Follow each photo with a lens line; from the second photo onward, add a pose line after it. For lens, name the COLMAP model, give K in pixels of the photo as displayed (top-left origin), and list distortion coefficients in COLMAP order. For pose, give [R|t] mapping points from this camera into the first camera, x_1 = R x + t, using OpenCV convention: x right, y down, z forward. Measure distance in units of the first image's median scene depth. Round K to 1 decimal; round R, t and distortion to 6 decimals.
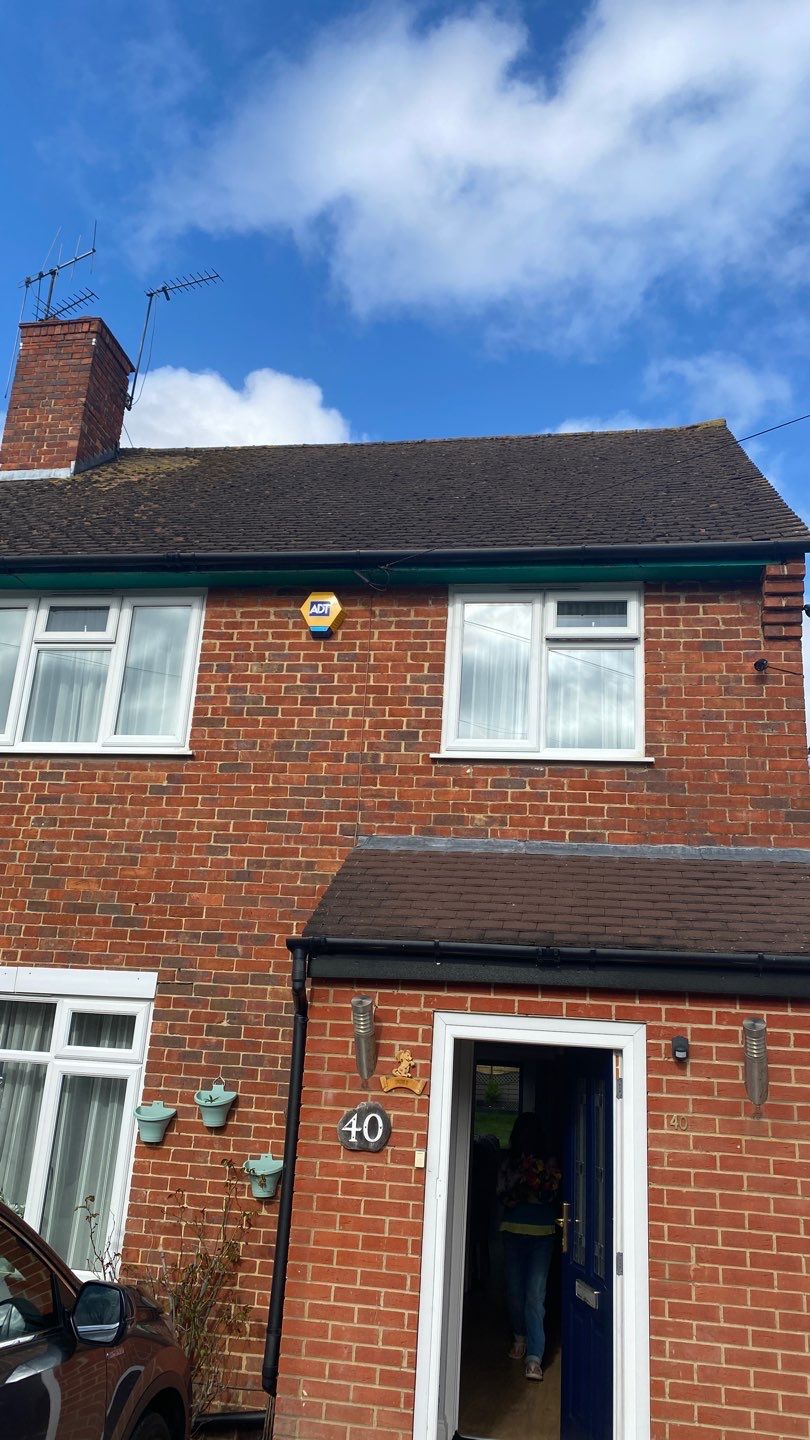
lens RADIAL K [[1087.5, 0, 408.1], [0, 1087.5, 717.0], [0, 0, 1]] dist [0.124248, -0.273166]
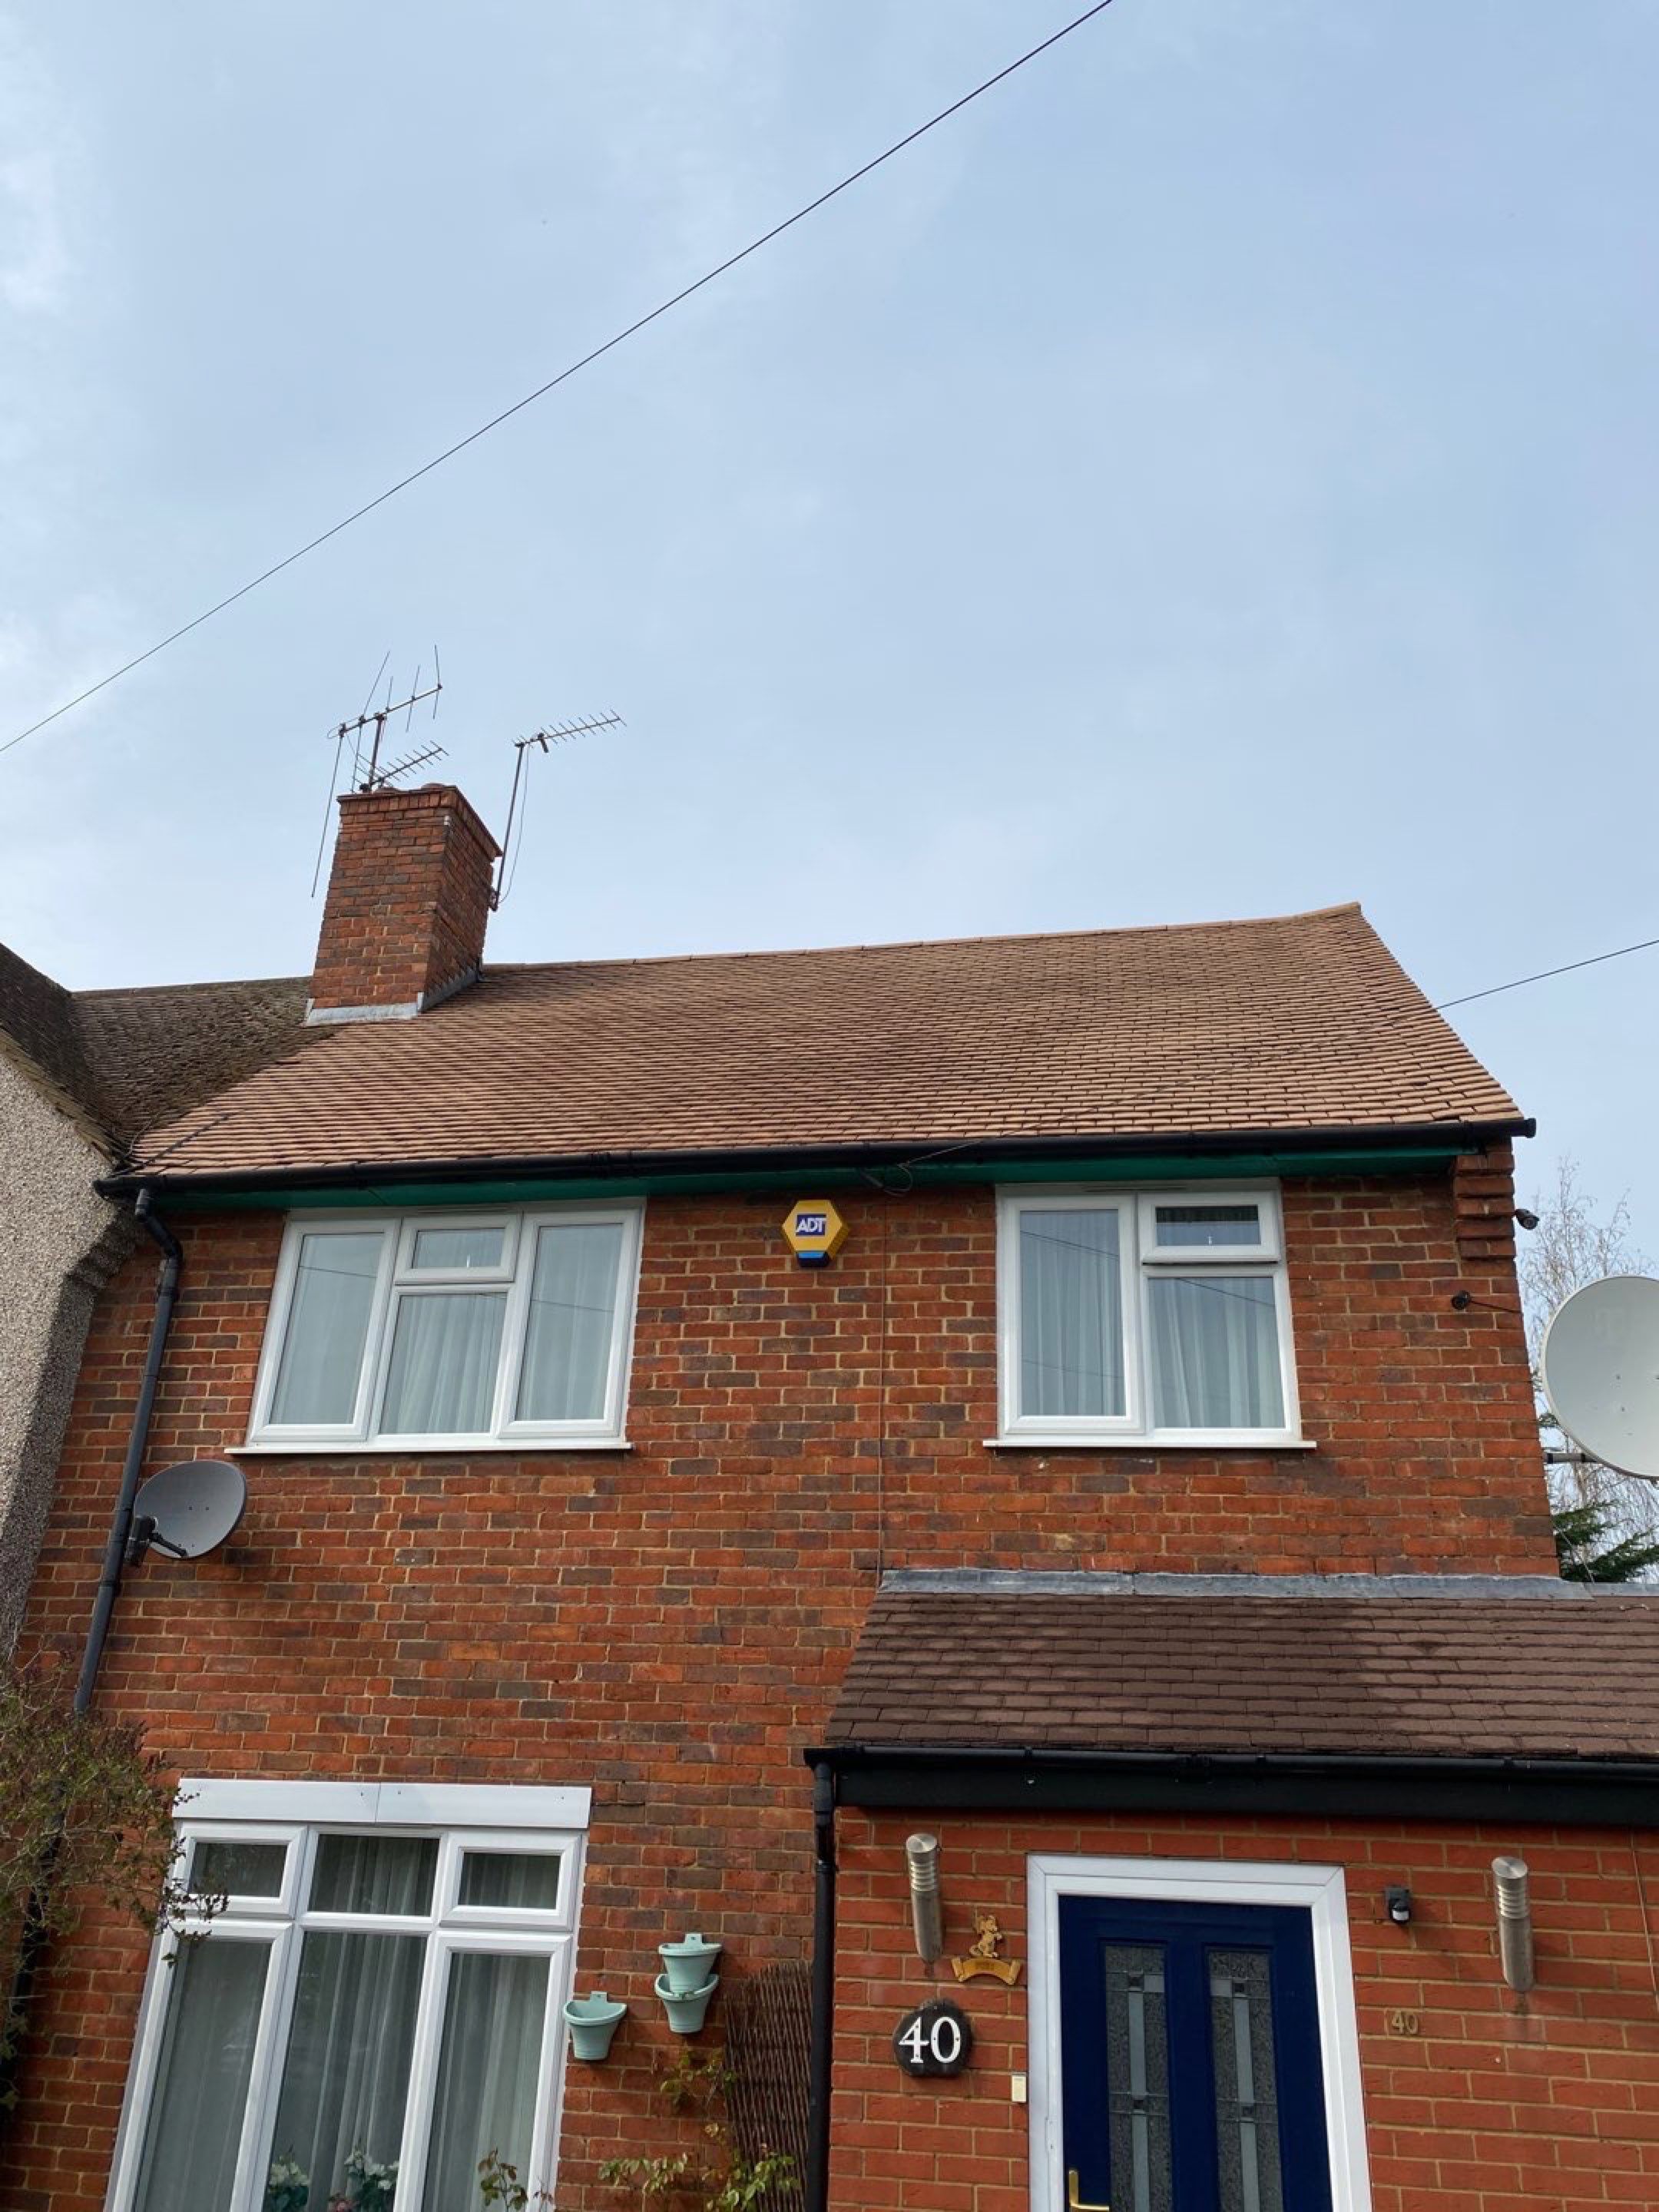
lens RADIAL K [[1686.3, 0, 849.6], [0, 1686.3, 1097.7], [0, 0, 1]] dist [0.041503, -0.044692]
pose [[0.999583, -0.028846, -0.001153, -0.057381], [0.028531, 0.993198, -0.112887, -0.064194], [0.004402, 0.112807, 0.993607, -0.073937]]
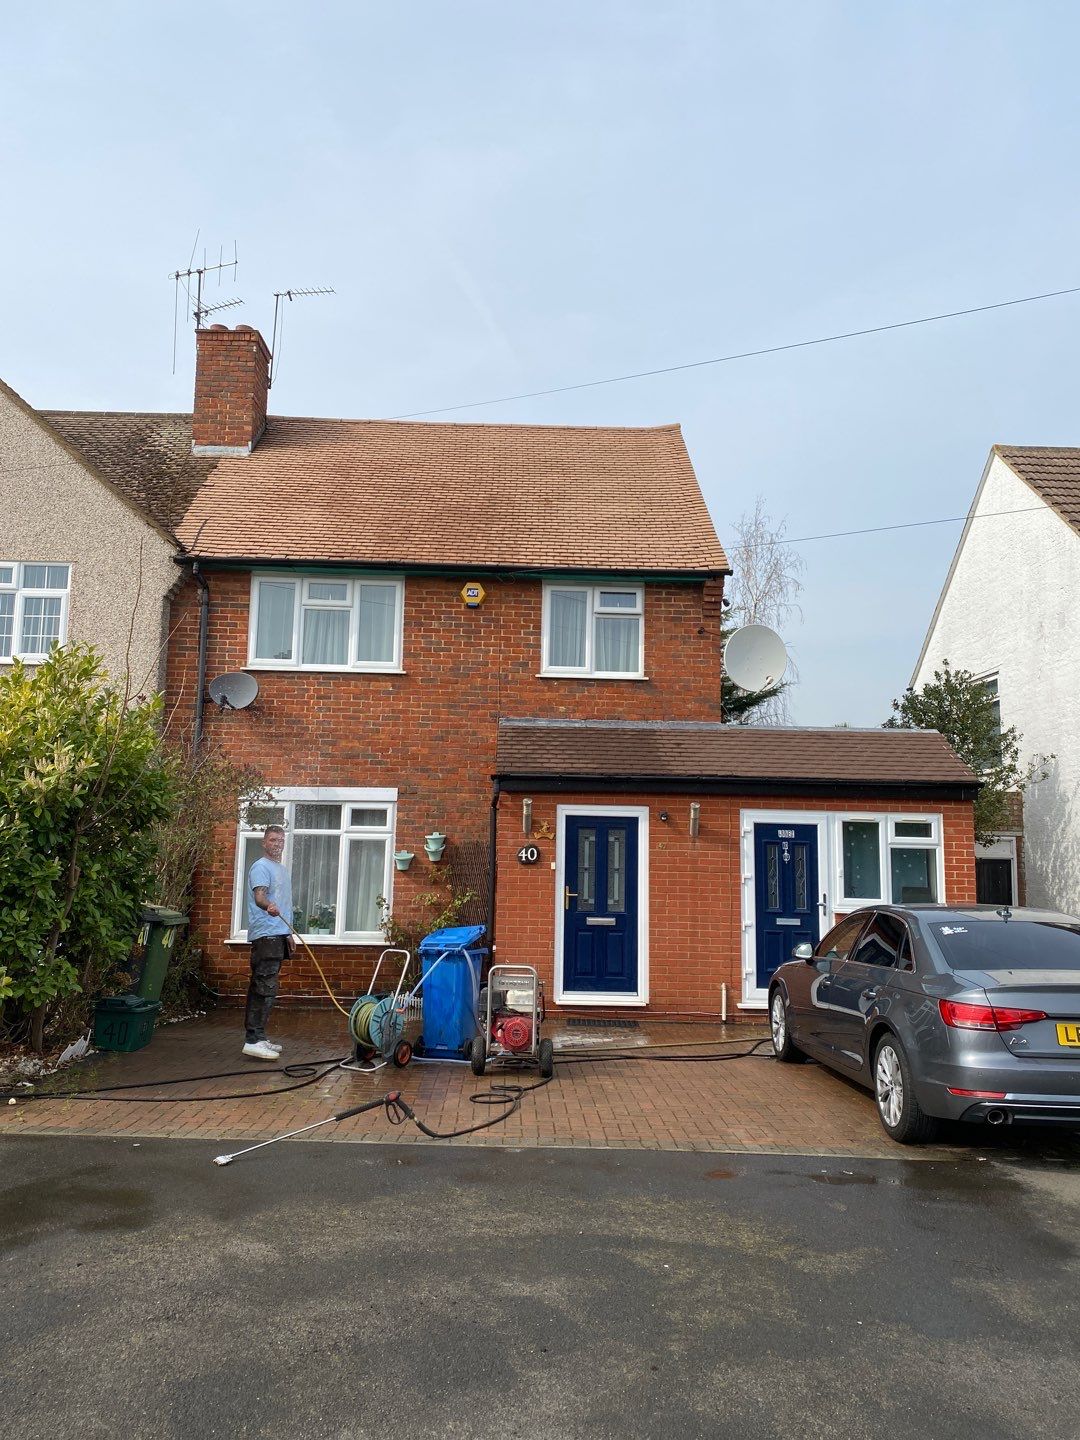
lens RADIAL K [[1085.9, 0, 540.4], [0, 1085.9, 708.9], [0, 0, 1]] dist [0.173722, -0.421862]
pose [[0.981481, -0.016093, 0.190881, -0.346865], [-0.020275, 0.982141, 0.187053, -0.272329], [-0.190482, -0.187459, 0.963626, -0.884038]]
